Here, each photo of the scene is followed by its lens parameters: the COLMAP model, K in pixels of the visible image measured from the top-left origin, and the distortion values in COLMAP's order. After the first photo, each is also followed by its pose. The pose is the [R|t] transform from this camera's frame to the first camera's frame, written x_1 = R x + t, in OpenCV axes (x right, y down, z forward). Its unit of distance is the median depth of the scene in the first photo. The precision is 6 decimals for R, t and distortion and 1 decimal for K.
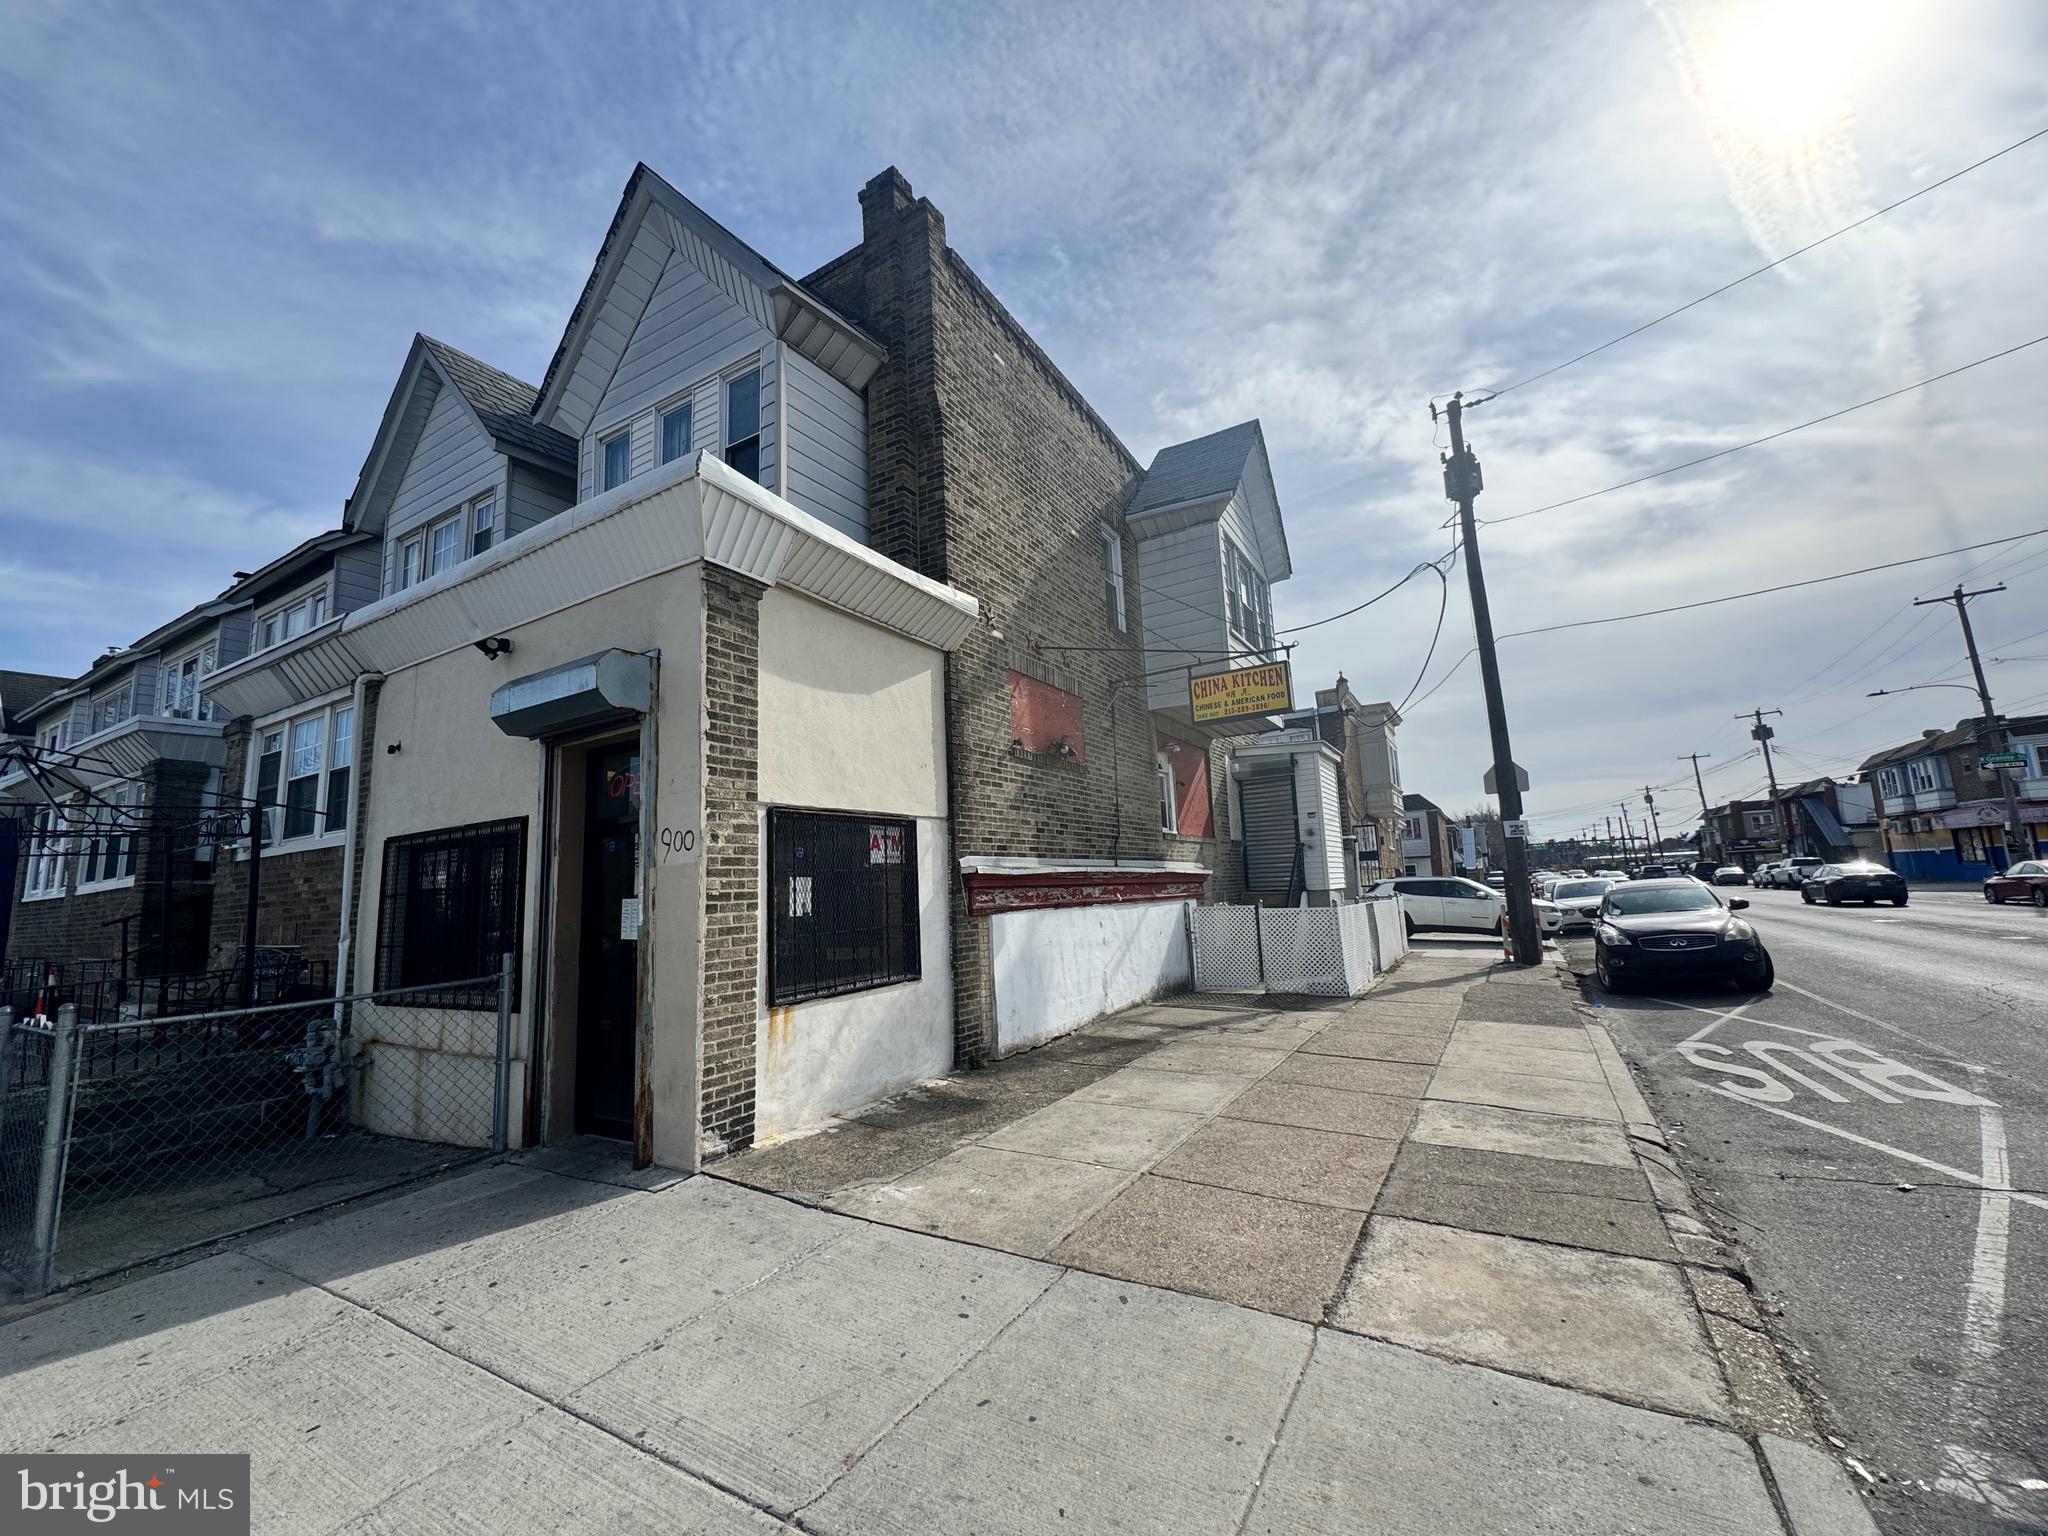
lens RADIAL K [[813.4, 0, 1024.0], [0, 813.4, 768.0], [0, 0, 1]] dist [-0.001831, -0.000257]
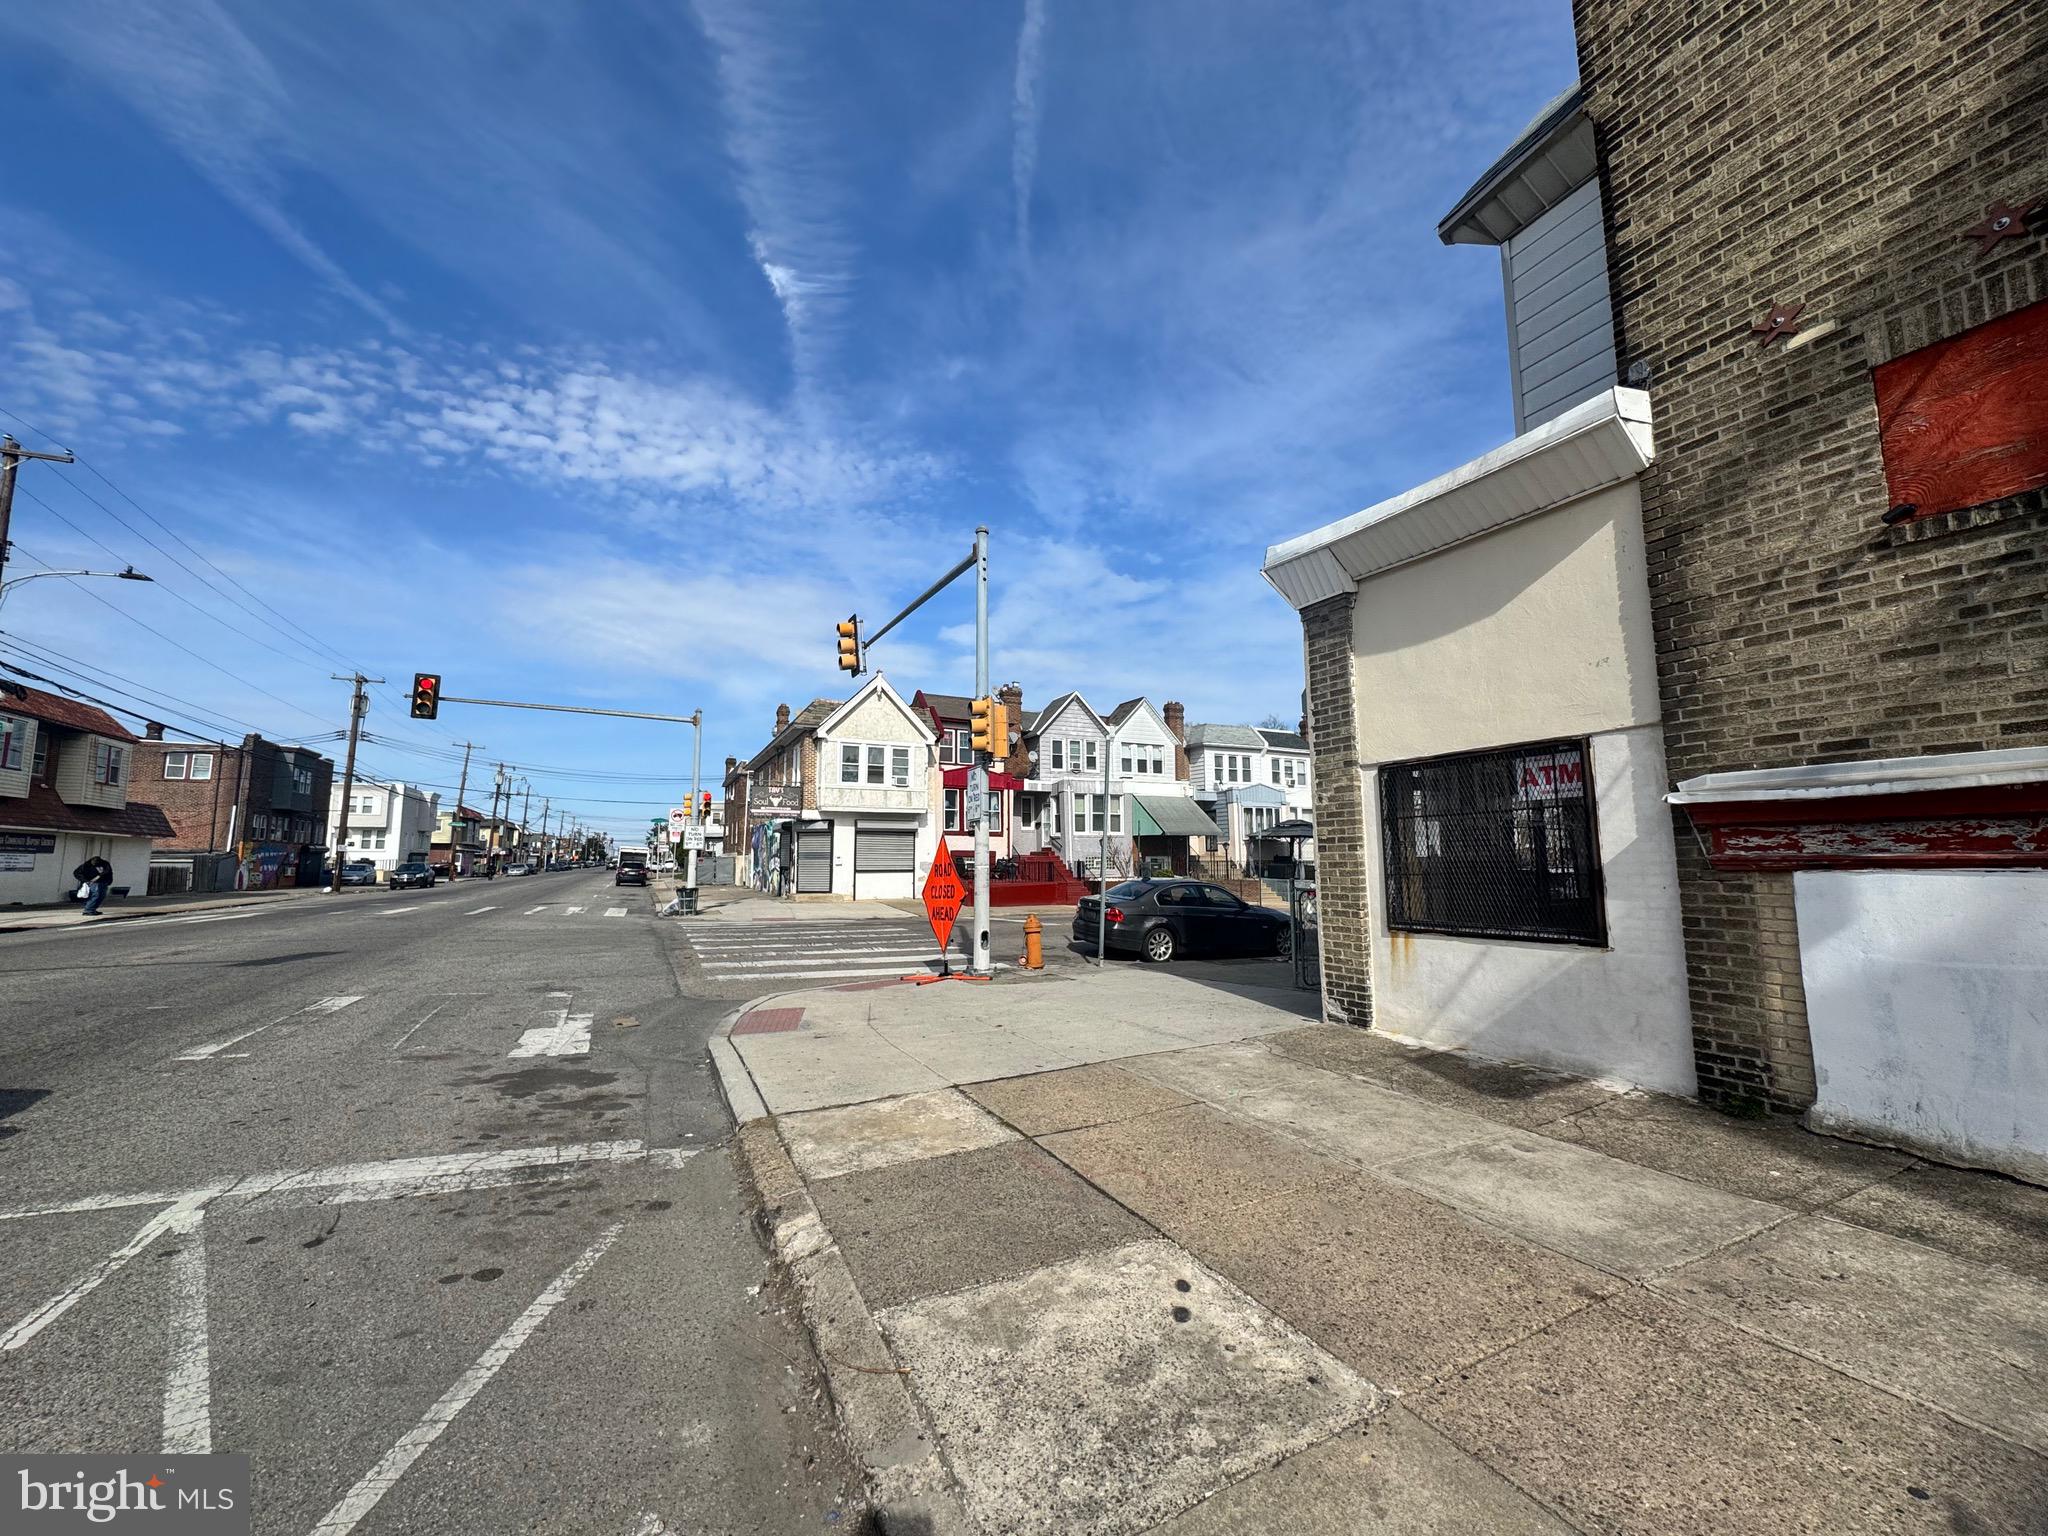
lens RADIAL K [[813.4, 0, 1024.0], [0, 813.4, 768.0], [0, 0, 1]] dist [-0.001831, -0.000257]
pose [[-0.553491, -0.051184, -0.831281, 0.715312], [0.154202, 0.974555, -0.162678, 0.120153], [0.818456, -0.218226, -0.531515, 0.877224]]
